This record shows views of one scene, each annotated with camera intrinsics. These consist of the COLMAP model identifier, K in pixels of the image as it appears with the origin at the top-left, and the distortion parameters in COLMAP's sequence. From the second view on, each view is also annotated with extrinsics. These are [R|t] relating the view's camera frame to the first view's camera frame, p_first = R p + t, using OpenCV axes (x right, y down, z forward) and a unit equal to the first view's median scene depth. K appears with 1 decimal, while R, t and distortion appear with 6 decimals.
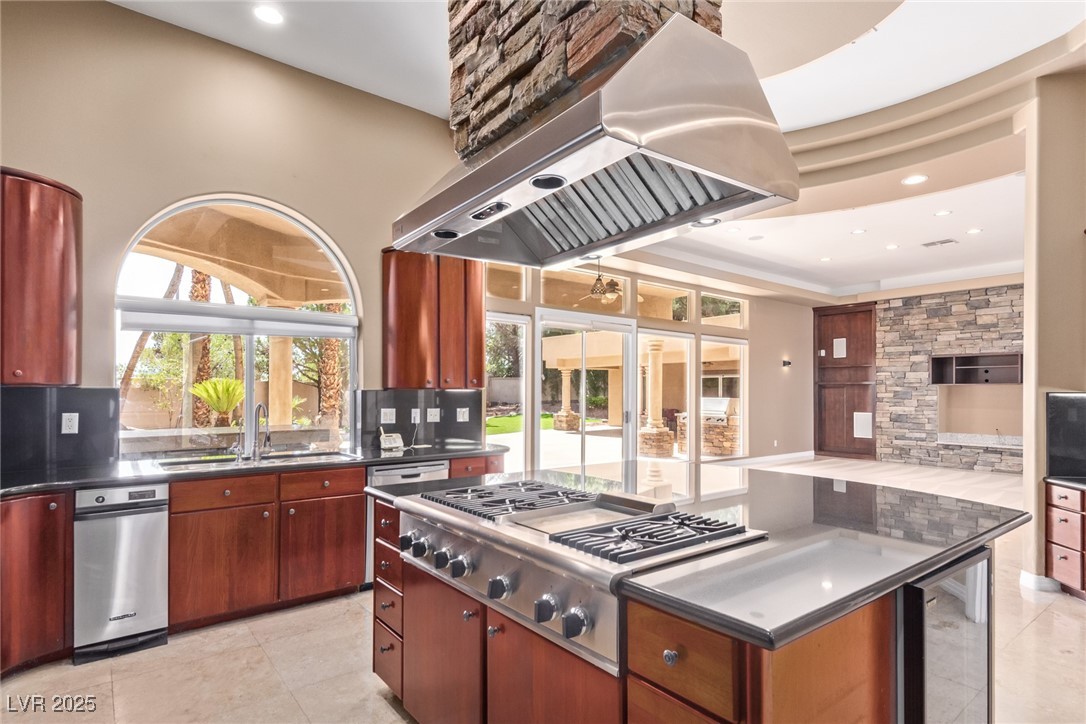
lens RADIAL K [[584.3, 0, 541.1], [0, 584.3, 387.3], [0, 0, 1]] dist [0.000037, -0.000017]
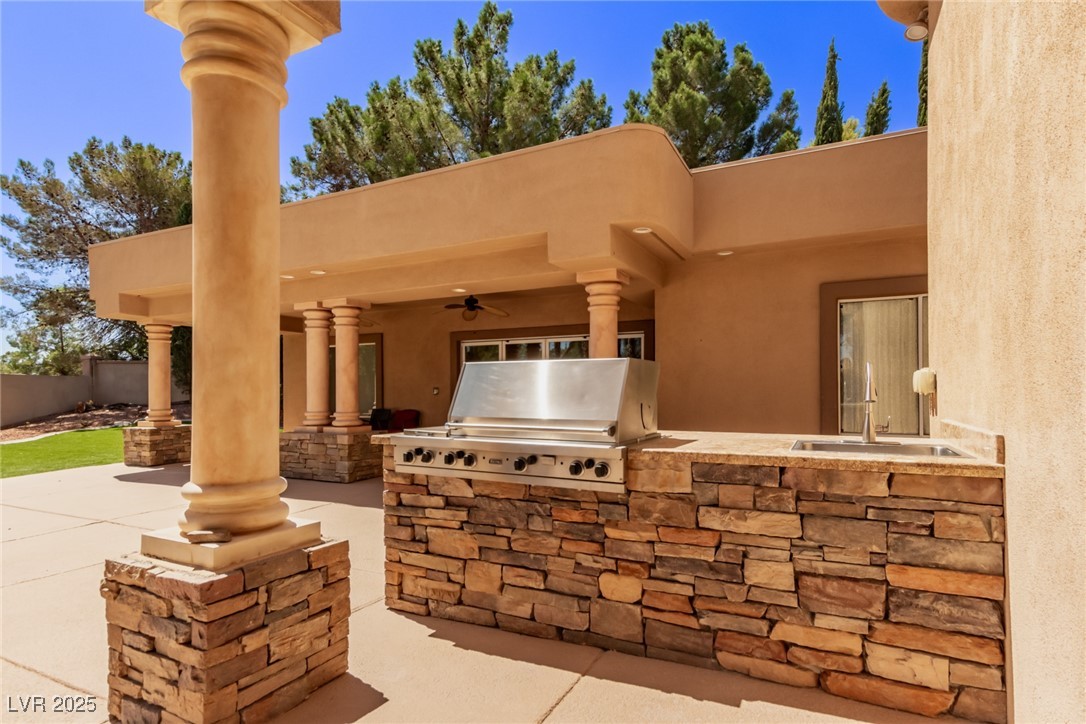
lens RADIAL K [[584.3, 0, 541.1], [0, 584.3, 387.3], [0, 0, 1]] dist [0.000037, -0.000017]
pose [[0.912275, 0.003259, 0.409564, 0.127683], [-0.001752, 0.999990, -0.004056, 0.018234], [-0.409573, 0.002983, 0.912272, 0.499264]]
